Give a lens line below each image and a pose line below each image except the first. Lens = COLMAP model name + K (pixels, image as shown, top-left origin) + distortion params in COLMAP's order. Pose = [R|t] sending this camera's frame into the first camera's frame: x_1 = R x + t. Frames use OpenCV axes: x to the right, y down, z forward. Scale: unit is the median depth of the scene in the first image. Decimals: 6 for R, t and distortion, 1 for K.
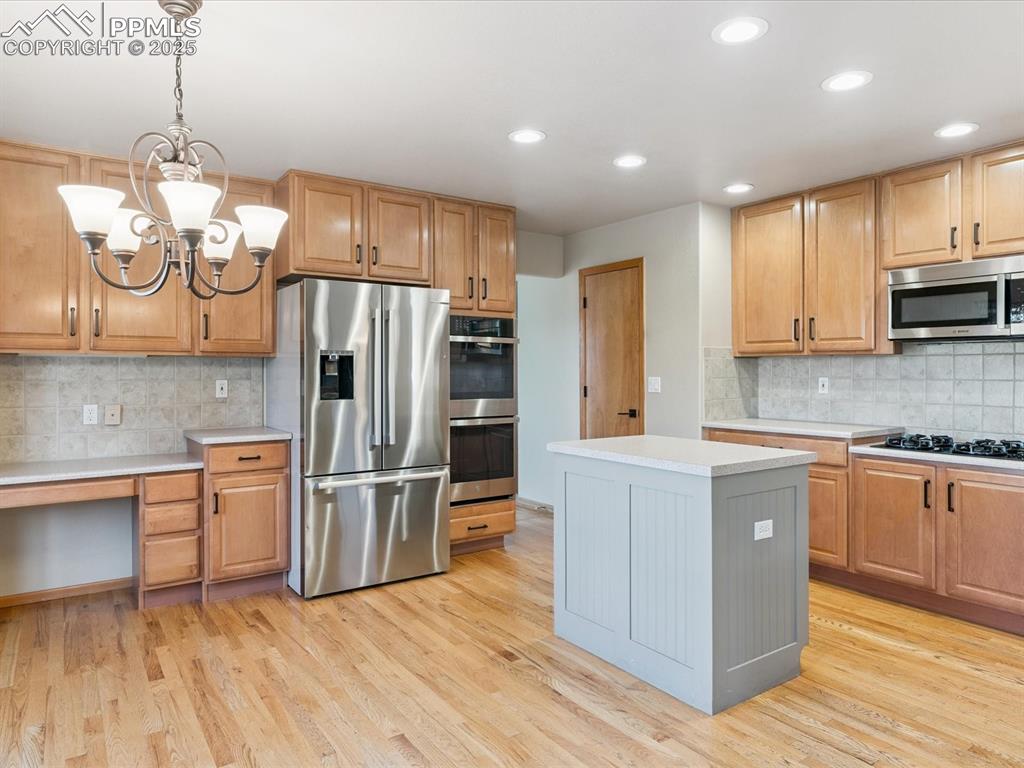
lens RADIAL K [[658.3, 0, 513.3], [0, 658.3, 375.5], [0, 0, 1]] dist [-0.005281, -0.003317]
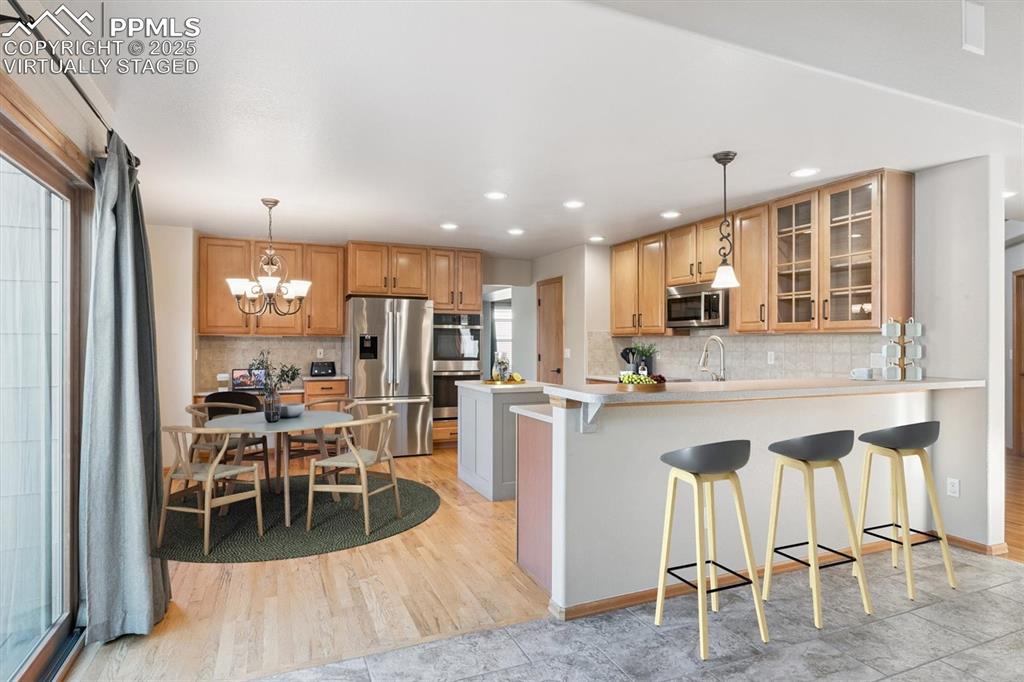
lens RADIAL K [[563.1, 0, 512.7], [0, 563.1, 342.9], [0, 0, 1]] dist [-0.000352, -0.000376]
pose [[0.979159, 0.003192, -0.203071, 0.435655], [-0.005005, 0.999952, -0.008418, 0.000676], [0.203035, 0.009259, 0.979128, -0.486507]]
